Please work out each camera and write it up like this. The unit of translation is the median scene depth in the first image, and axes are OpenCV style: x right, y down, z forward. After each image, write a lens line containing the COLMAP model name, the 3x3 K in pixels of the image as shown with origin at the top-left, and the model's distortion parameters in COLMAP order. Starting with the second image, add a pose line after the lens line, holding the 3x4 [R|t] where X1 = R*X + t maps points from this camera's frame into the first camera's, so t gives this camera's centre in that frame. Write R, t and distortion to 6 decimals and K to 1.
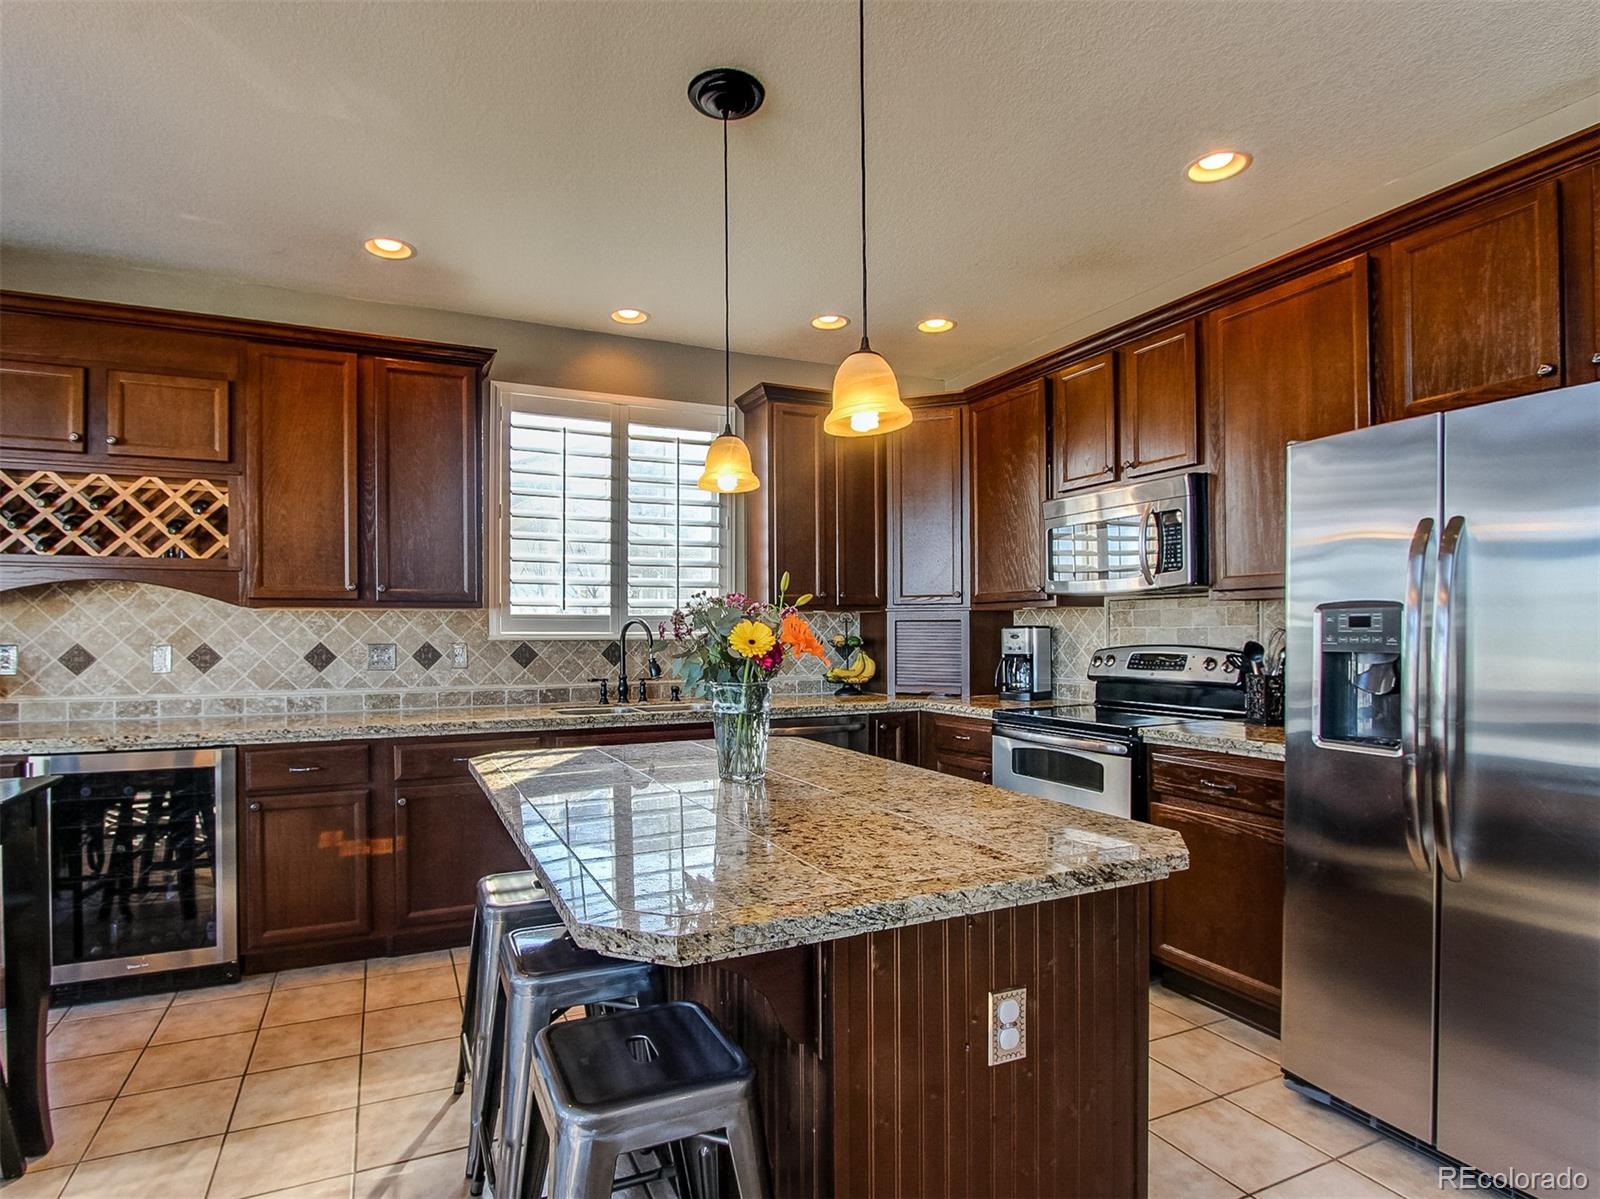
lens RADIAL K [[841.1, 0, 765.1], [0, 841.1, 633.7], [0, 0, 1]] dist [-0.020851, 0.000775]
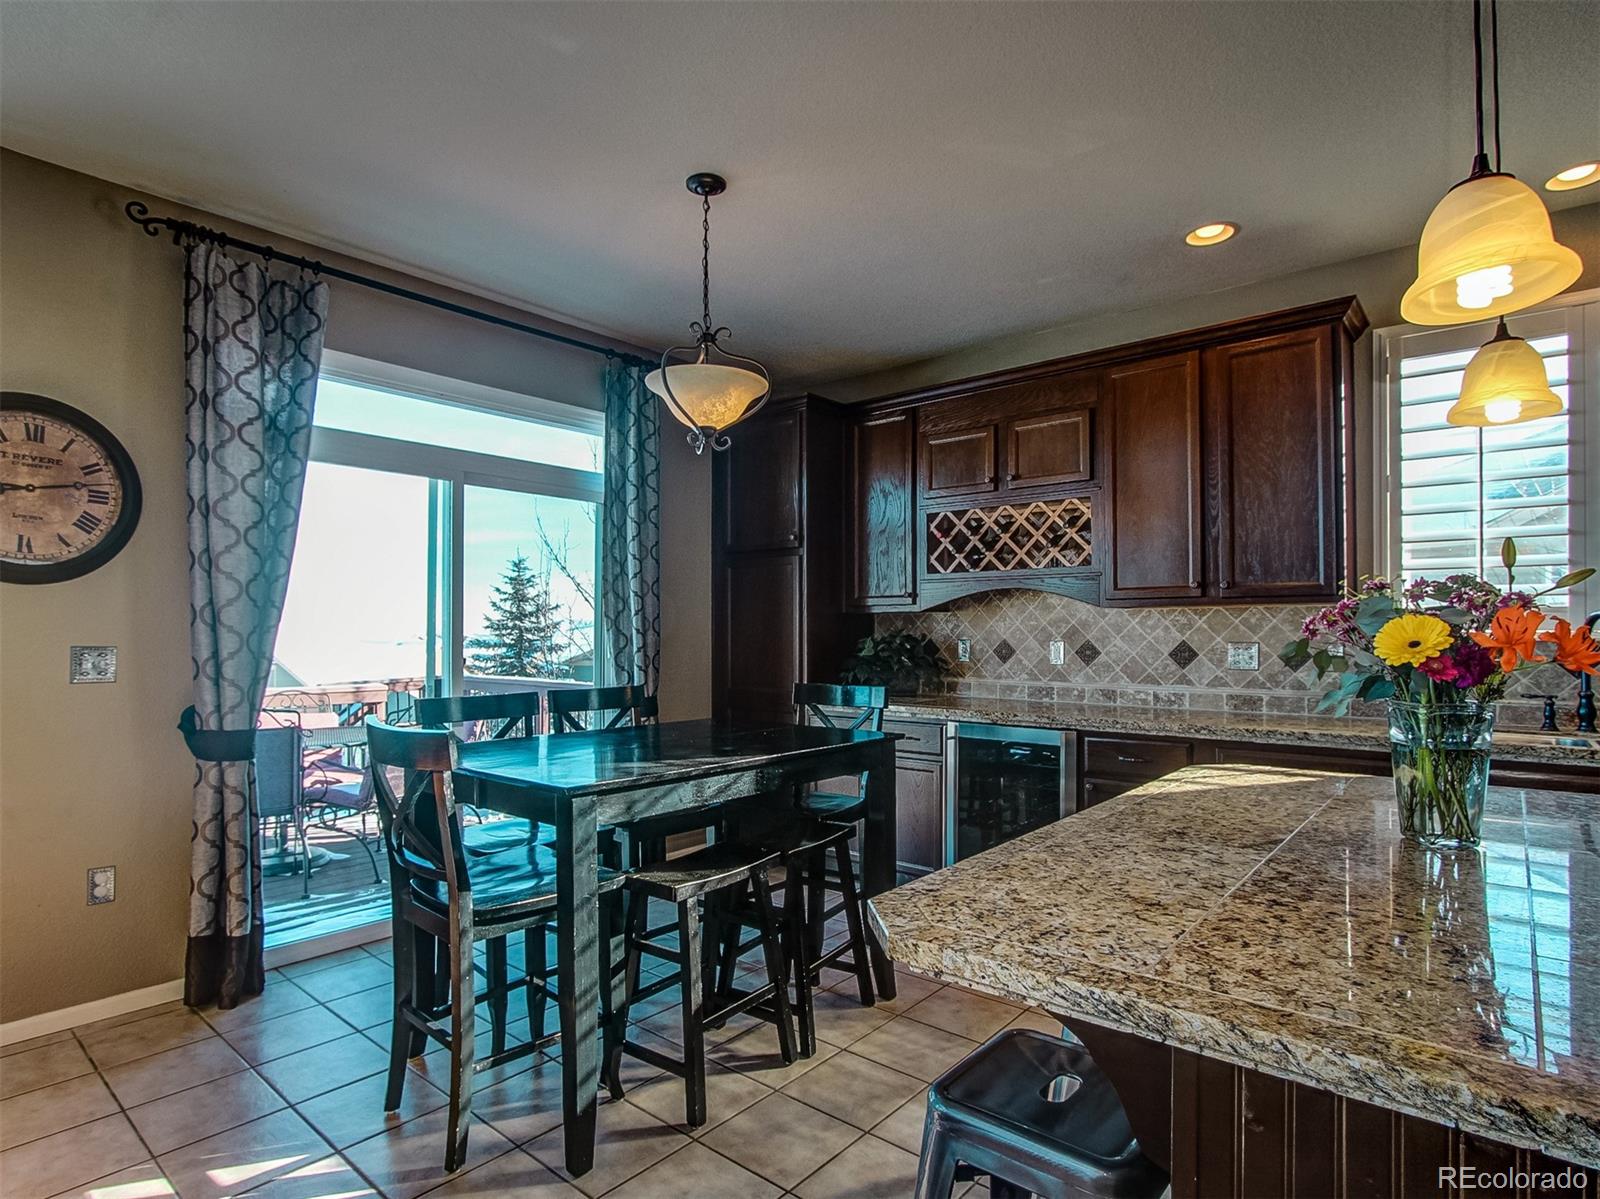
lens RADIAL K [[852.1, 0, 783.8], [0, 852.1, 623.7], [0, 0, 1]] dist [-0.019239, 0.001861]
pose [[0.422180, -0.006872, -0.906486, 0.212967], [-0.002201, 0.999961, -0.008605, 0.000378], [0.906509, 0.005629, 0.422148, 0.128386]]
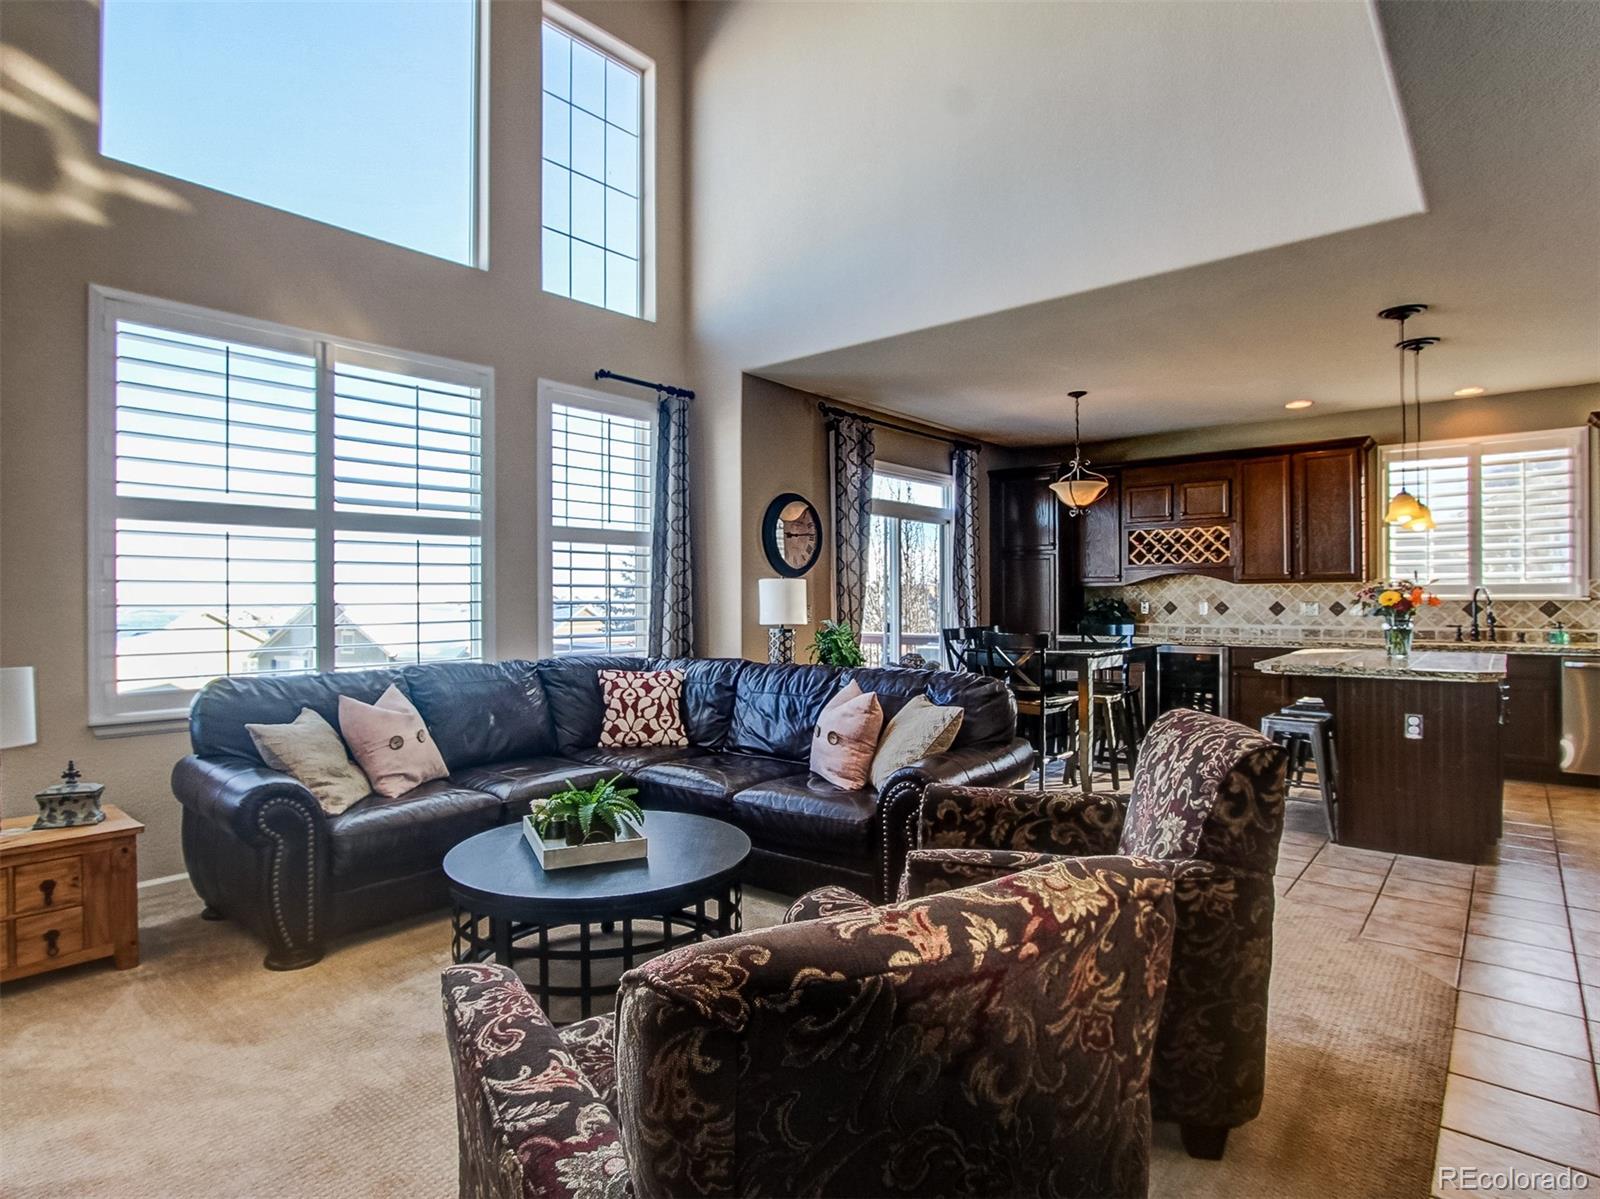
lens RADIAL K [[836.2, 0, 792.0], [0, 836.2, 597.4], [0, 0, 1]] dist [-0.020657, 0.002424]
pose [[0.419634, -0.000215, -0.907693, 0.789284], [0.000806, 1.000000, 0.000136, 0.000966], [0.907693, -0.000788, 0.419634, -0.879659]]
